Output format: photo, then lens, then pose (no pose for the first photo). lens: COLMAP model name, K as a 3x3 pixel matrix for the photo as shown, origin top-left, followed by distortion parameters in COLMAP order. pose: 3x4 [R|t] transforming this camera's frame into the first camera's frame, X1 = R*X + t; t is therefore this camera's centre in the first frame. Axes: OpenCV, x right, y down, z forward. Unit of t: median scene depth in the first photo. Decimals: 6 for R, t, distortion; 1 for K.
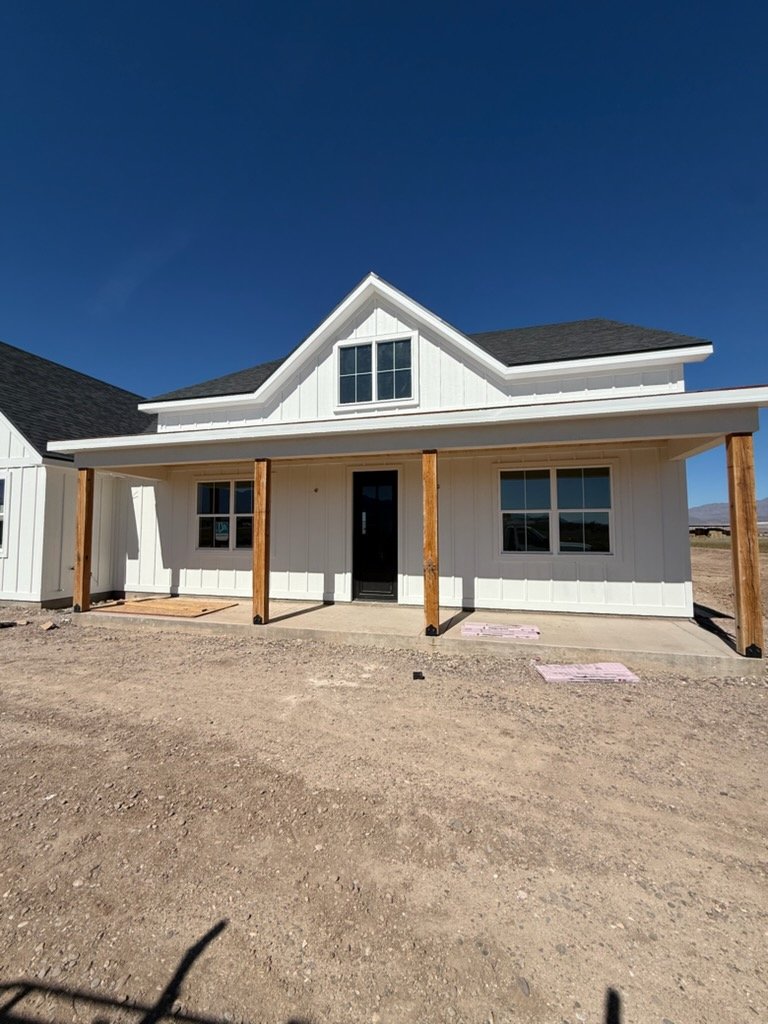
lens RADIAL K [[413.7, 0, 384.0], [0, 413.7, 509.5], [0, 0, 1]] dist [0.012247, -0.000255]
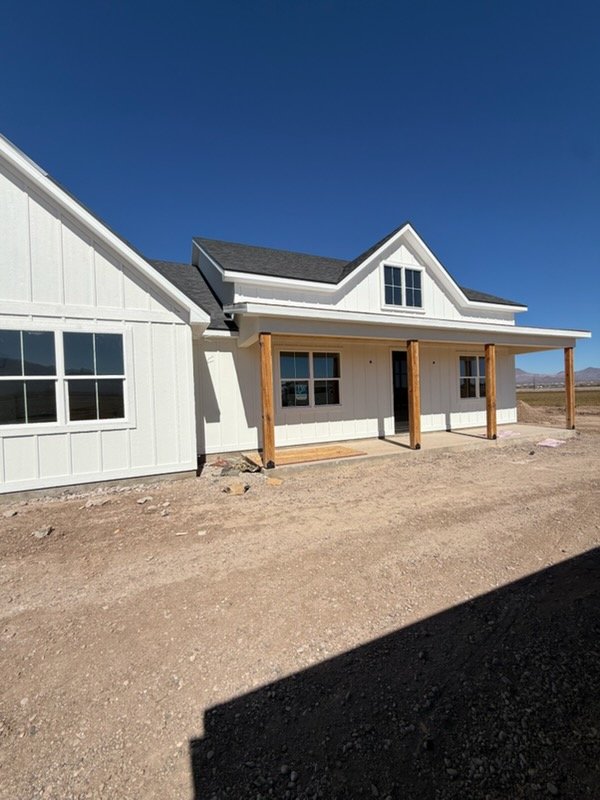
lens RADIAL K [[323.2, 0, 300.1], [0, 323.2, 399.5], [0, 0, 1]] dist [0.012247, -0.000255]
pose [[0.770346, -0.036725, 0.636568, -1.098700], [-0.002556, 0.998154, 0.060679, 0.016307], [-0.637621, -0.048371, 0.768830, 0.287333]]
